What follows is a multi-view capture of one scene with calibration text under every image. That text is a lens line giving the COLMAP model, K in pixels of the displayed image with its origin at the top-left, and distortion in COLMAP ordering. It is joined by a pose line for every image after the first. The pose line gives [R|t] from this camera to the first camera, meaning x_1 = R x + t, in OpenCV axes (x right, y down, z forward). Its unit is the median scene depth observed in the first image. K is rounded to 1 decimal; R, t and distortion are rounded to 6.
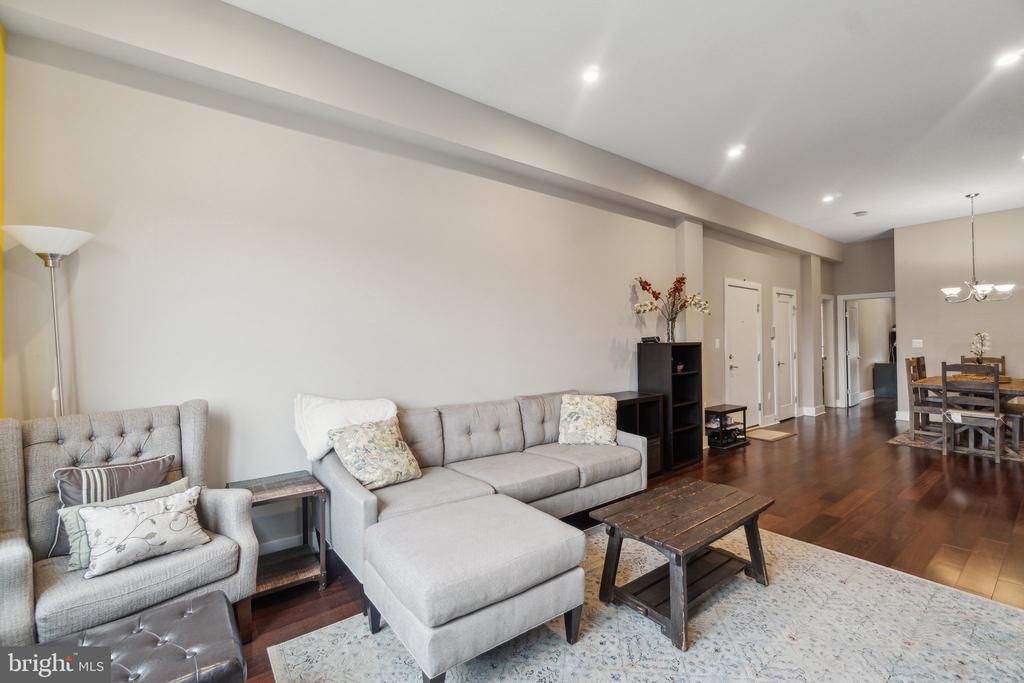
lens RADIAL K [[443.2, 0, 504.1], [0, 443.2, 339.5], [0, 0, 1]] dist [-0.003691, 0.000895]
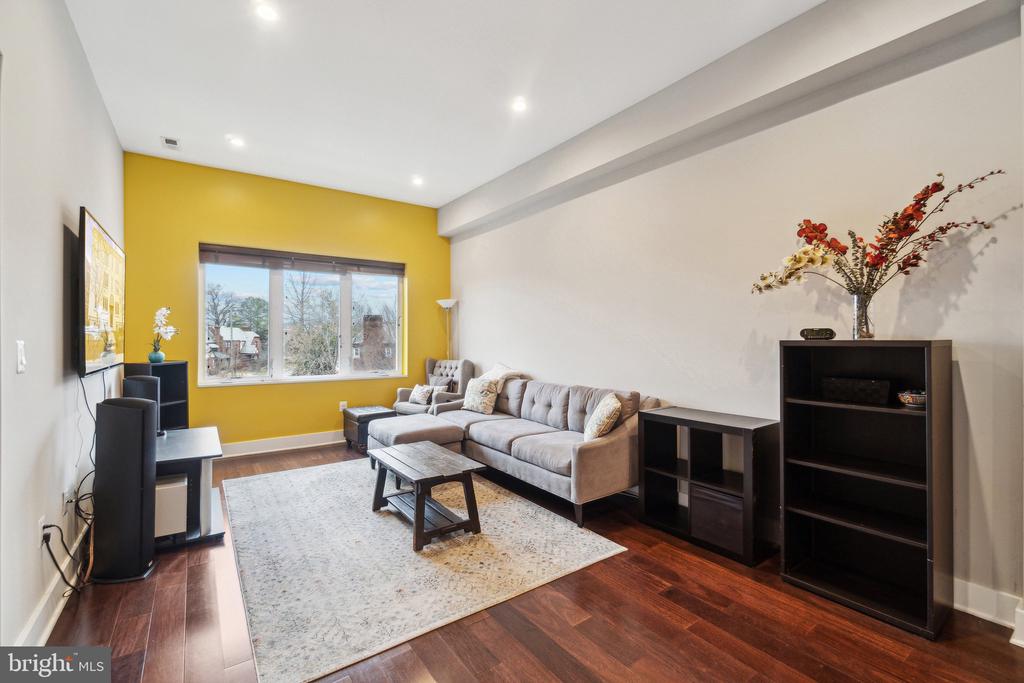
lens RADIAL K [[443.2, 0, 504.1], [0, 443.2, 336.6], [0, 0, 1]] dist [-0.003691, 0.000895]
pose [[-0.043055, 0.005038, -0.999060, 0.865102], [0.004148, 0.999980, 0.004864, -0.000841], [0.999064, -0.003934, -0.043075, 0.643403]]
